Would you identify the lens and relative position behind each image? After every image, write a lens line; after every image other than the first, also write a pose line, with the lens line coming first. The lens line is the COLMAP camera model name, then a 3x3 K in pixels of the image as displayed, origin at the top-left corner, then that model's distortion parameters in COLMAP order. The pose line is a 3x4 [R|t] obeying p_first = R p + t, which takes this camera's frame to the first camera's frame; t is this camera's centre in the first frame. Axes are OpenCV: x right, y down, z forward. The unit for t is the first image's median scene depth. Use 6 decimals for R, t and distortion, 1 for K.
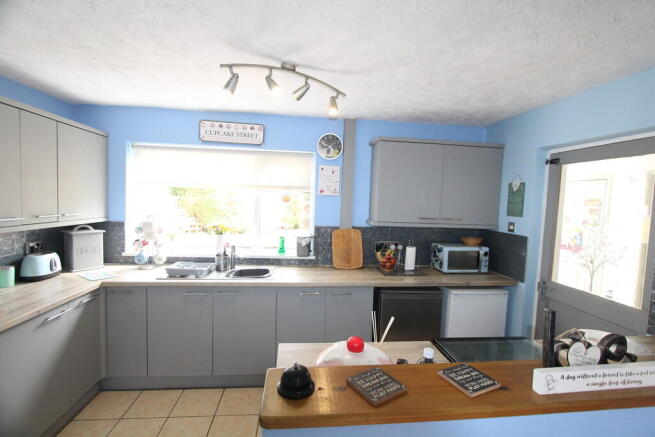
lens RADIAL K [[310.8, 0, 327.5], [0, 310.8, 218.5], [0, 0, 1]] dist [0.000806, 0.000062]
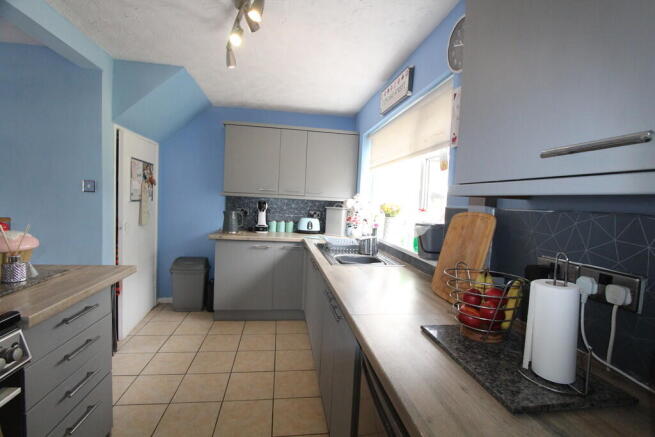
lens RADIAL K [[310.8, 0, 327.5], [0, 310.8, 218.5], [0, 0, 1]] dist [0.000806, 0.000062]
pose [[0.041052, 0.026675, -0.998801, 0.636929], [-0.104509, 0.994275, 0.022259, 0.069404], [0.993676, 0.103470, 0.043605, 0.993997]]
